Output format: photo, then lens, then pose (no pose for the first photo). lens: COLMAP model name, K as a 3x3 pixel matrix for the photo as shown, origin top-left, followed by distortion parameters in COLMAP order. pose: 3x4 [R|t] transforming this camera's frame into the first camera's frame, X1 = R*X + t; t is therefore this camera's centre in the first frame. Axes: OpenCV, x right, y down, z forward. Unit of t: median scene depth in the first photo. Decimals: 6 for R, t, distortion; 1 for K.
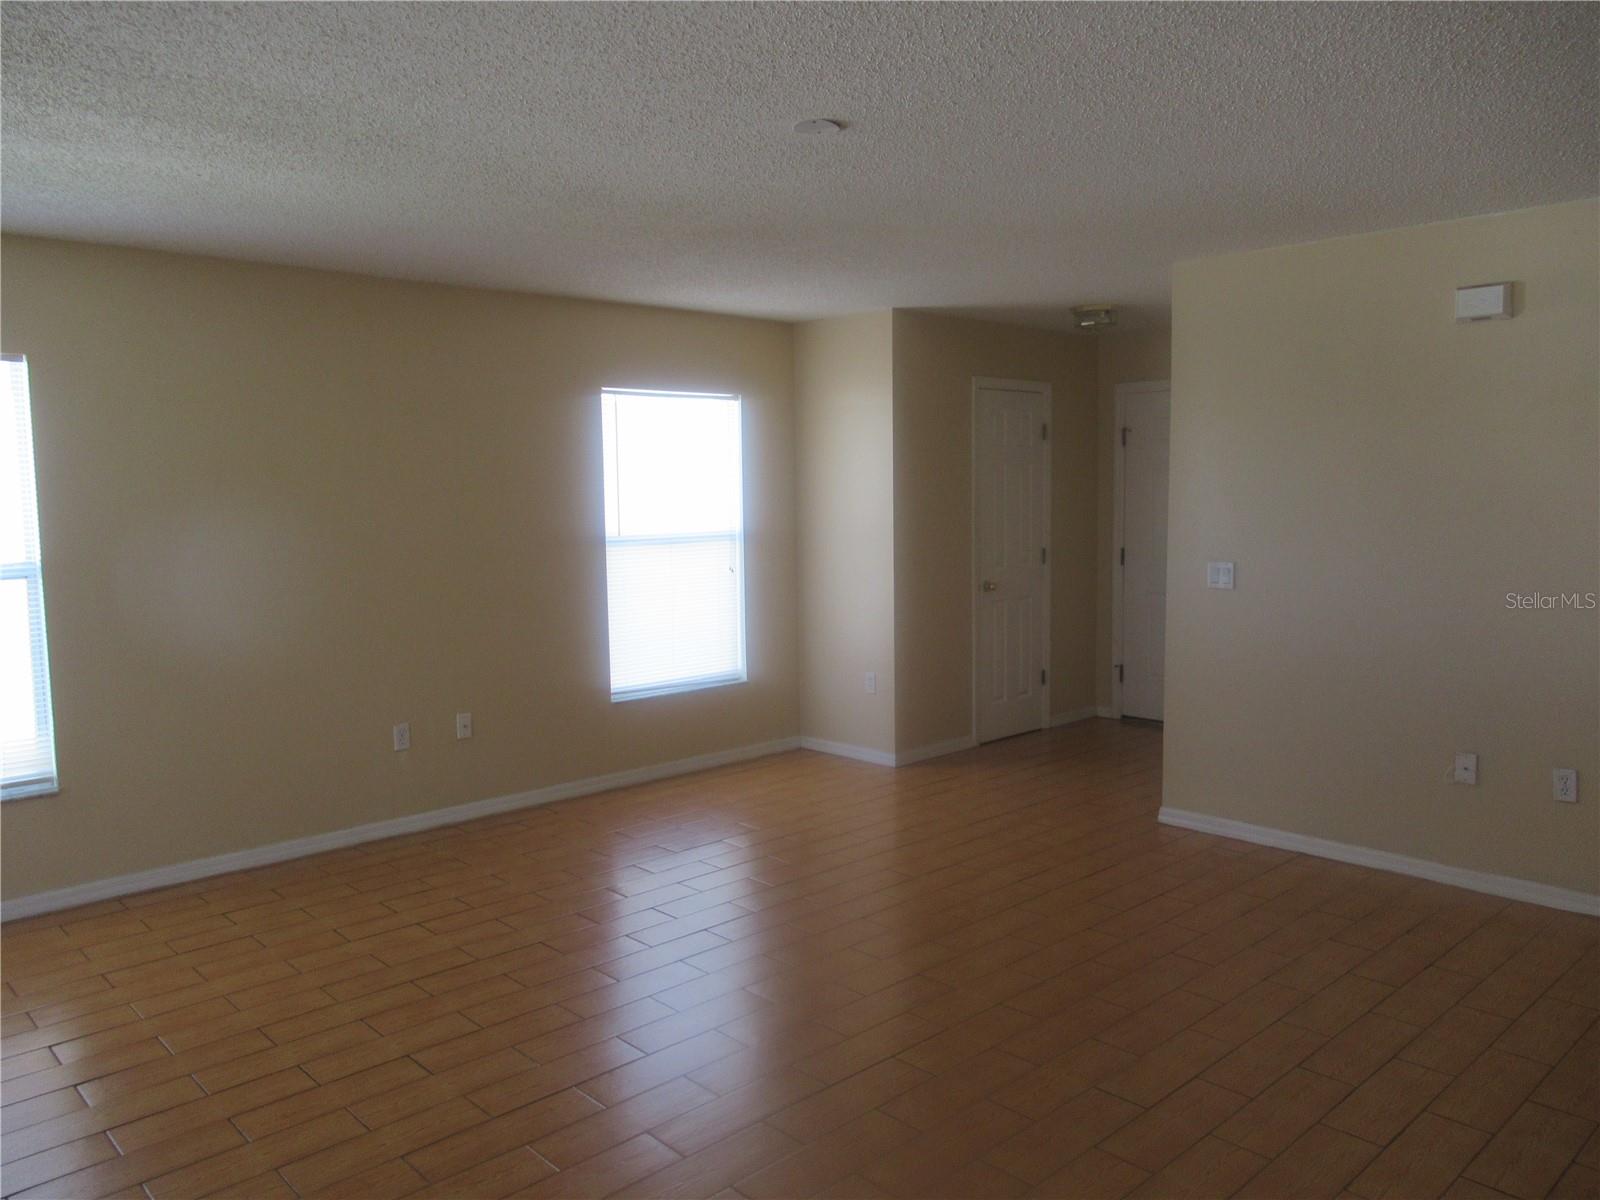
lens RADIAL K [[1191.2, 0, 805.1], [0, 1191.2, 598.3], [0, 0, 1]] dist [-0.008272, -0.003063]
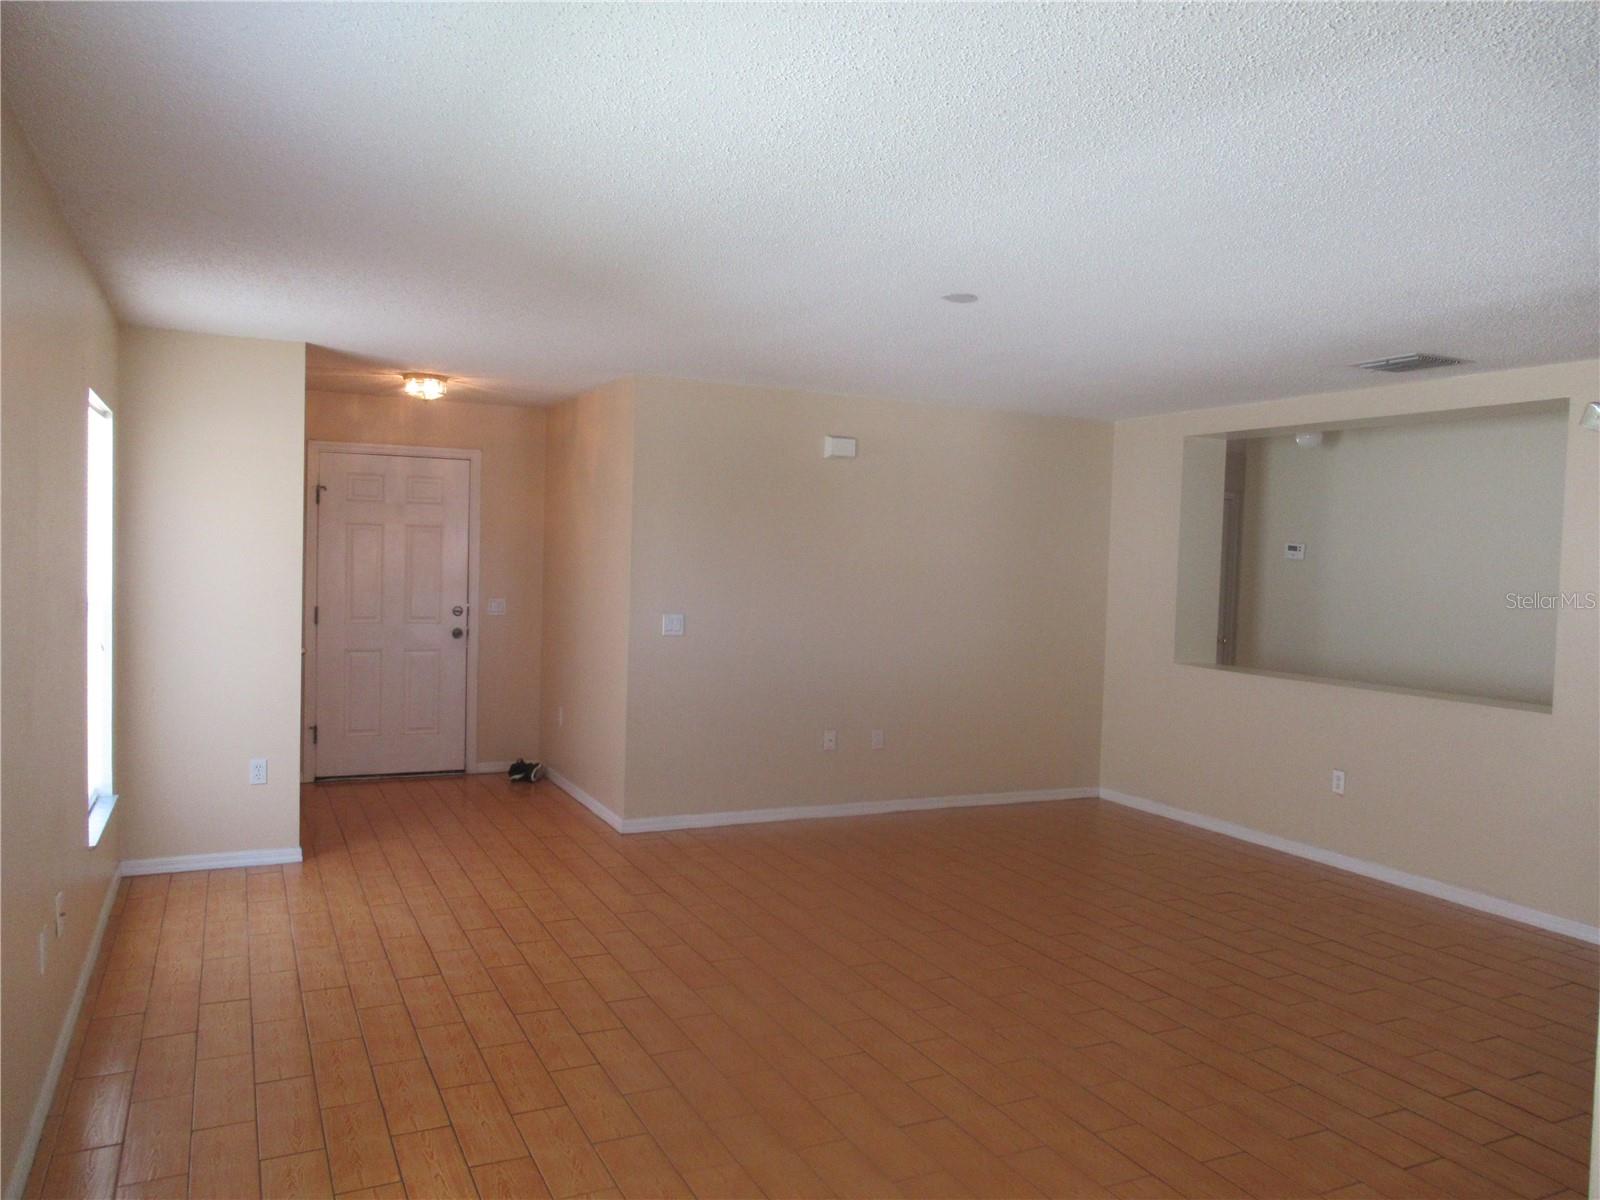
lens RADIAL K [[1191.2, 0, 802.7], [0, 1191.2, 599.7], [0, 0, 1]] dist [-0.008272, -0.003063]
pose [[0.297725, -0.015507, 0.954526, -0.691180], [0.055762, 0.998443, -0.001172, -0.030506], [-0.953022, 0.053575, 0.298127, 0.403695]]
